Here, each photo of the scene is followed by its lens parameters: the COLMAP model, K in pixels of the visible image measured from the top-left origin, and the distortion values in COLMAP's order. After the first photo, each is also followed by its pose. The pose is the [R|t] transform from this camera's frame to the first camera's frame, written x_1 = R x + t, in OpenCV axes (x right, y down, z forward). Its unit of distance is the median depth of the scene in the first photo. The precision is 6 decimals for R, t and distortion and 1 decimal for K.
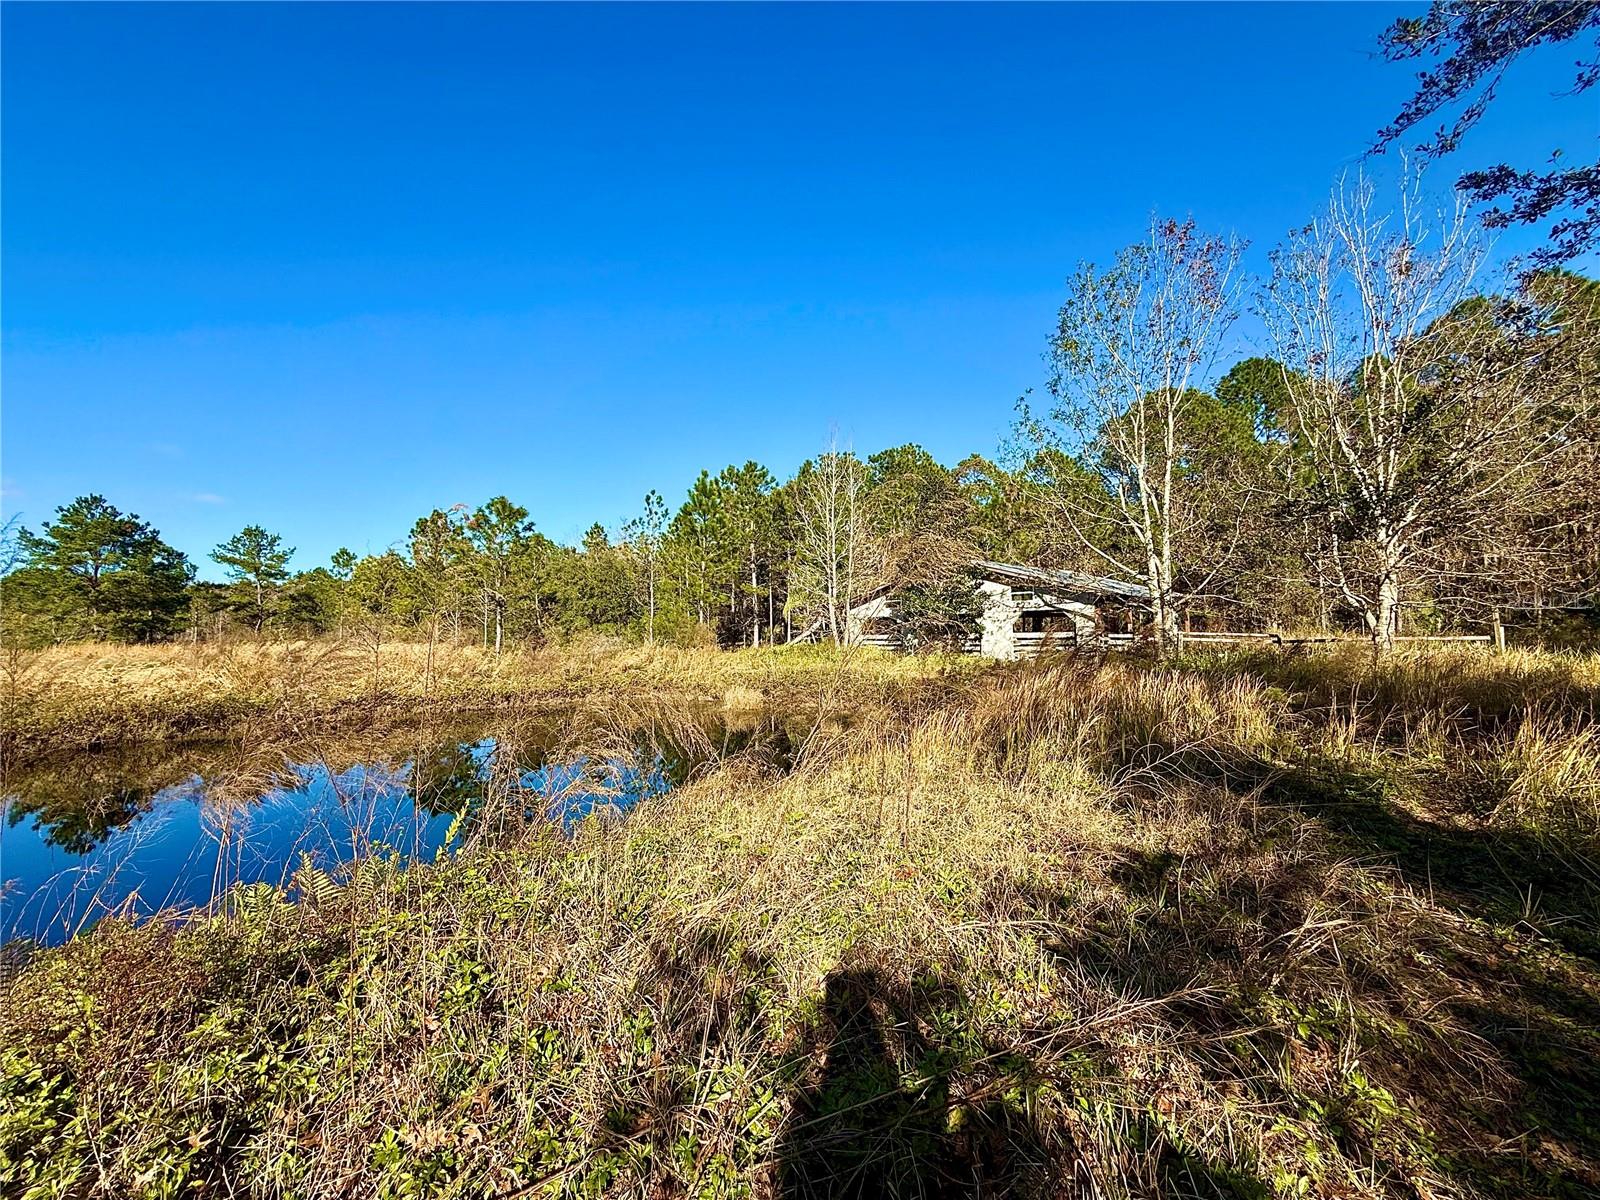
lens RADIAL K [[647.2, 0, 786.1], [0, 647.2, 603.7], [0, 0, 1]] dist [-0.011964, -0.000002]
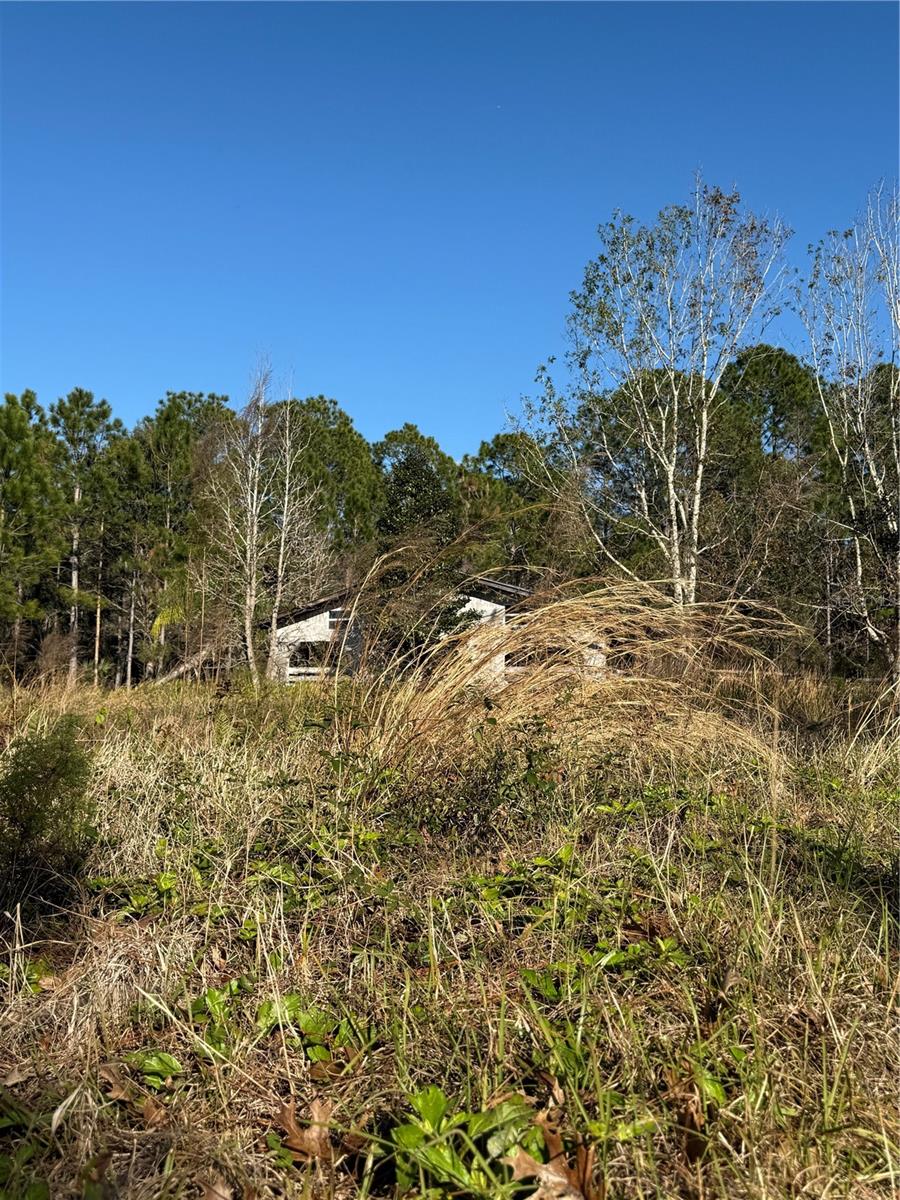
lens RADIAL K [[1072.4, 0, 452.3], [0, 1072.4, 602.5], [0, 0, 1]] dist [0.083443, -0.146190]
pose [[0.930293, 0.064611, 0.361082, -0.145412], [-0.047679, 0.997313, -0.055616, 0.036929], [-0.363705, 0.034523, 0.930874, -0.136259]]
